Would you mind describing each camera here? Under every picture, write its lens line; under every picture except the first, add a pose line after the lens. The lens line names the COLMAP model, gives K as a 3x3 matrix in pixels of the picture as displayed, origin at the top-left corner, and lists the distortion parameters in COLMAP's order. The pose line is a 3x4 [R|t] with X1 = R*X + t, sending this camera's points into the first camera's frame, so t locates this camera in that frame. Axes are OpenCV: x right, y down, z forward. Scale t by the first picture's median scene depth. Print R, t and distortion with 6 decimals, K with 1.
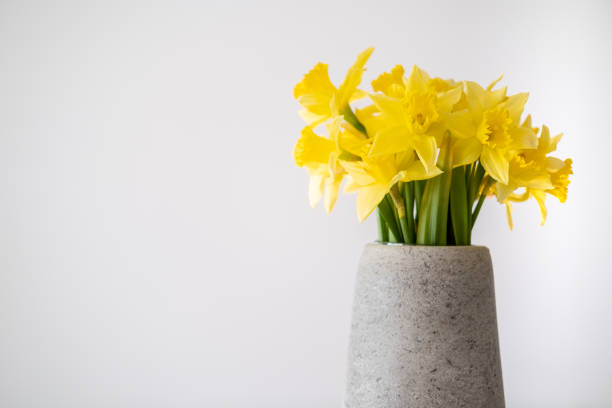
lens RADIAL K [[1147.3, 0, 306.0], [0, 1147.3, 204.0], [0, 0, 1]] dist [-0.333639, 6.556711]
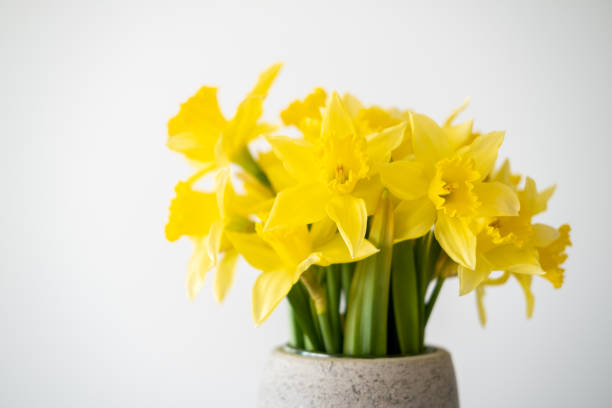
lens RADIAL K [[1147.3, 0, 306.0], [0, 1147.3, 204.0], [0, 0, 1]] dist [-0.333639, 6.556711]
pose [[0.999922, -0.011619, 0.004548, 0.074067], [0.011602, 0.999926, 0.003742, -0.057653], [-0.004591, -0.003689, 0.999983, 0.328707]]
